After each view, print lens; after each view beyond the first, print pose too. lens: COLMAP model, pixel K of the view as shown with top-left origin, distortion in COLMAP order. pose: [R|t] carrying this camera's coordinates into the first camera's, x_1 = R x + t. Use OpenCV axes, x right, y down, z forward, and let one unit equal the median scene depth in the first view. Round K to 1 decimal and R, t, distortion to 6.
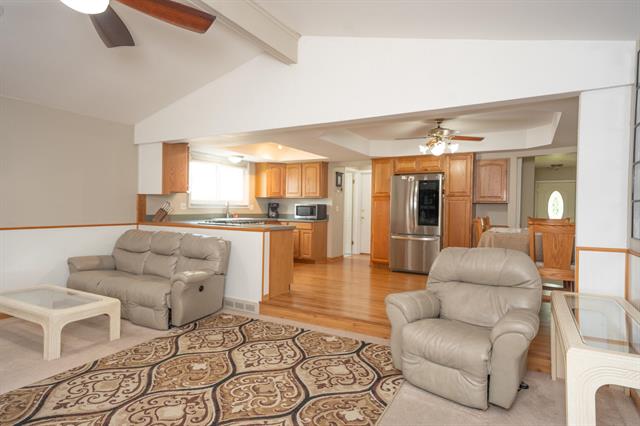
lens RADIAL K [[363.9, 0, 325.9], [0, 363.9, 211.8], [0, 0, 1]] dist [0.034148, -0.001779]
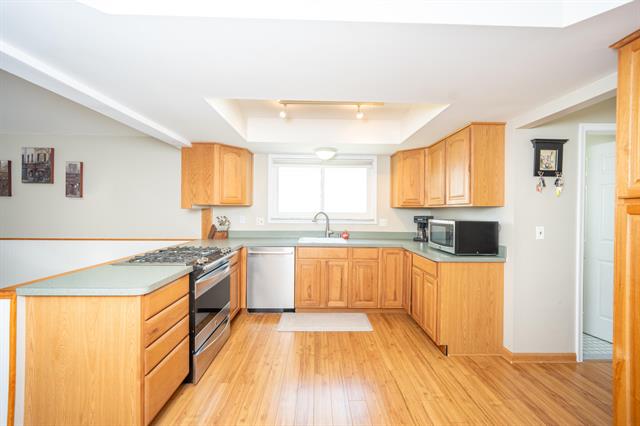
lens RADIAL K [[261.1, 0, 322.1], [0, 261.1, 211.3], [0, 0, 1]] dist [0.002710, 0.000212]
pose [[0.508865, -0.007114, -0.860817, 0.277749], [-0.010662, 0.999837, -0.014565, -0.043200], [0.860780, 0.016590, 0.508706, 1.168770]]
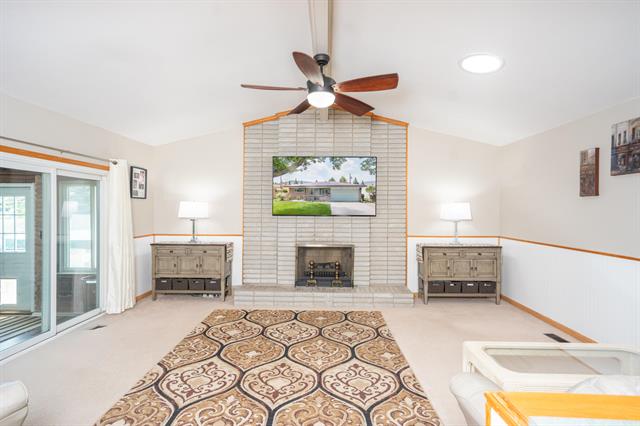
lens RADIAL K [[311.2, 0, 320.5], [0, 311.2, 212.8], [0, 0, 1]] dist [0.009587, 0.001139]
pose [[-0.885440, -0.012889, -0.464574, -0.012025], [-0.021431, 0.999684, 0.013110, -0.045904], [0.464259, 0.021564, -0.885437, 1.096117]]
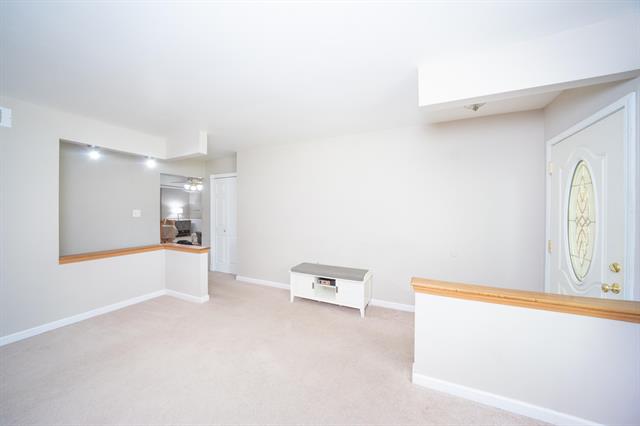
lens RADIAL K [[223.0, 0, 321.7], [0, 223.0, 214.0], [0, 0, 1]] dist [-0.023168, 0.001351]
pose [[0.059585, -0.000198, -0.998223, 1.888299], [-0.018714, 0.999824, -0.001315, -0.037698], [0.998048, 0.018759, 0.059571, 1.947548]]
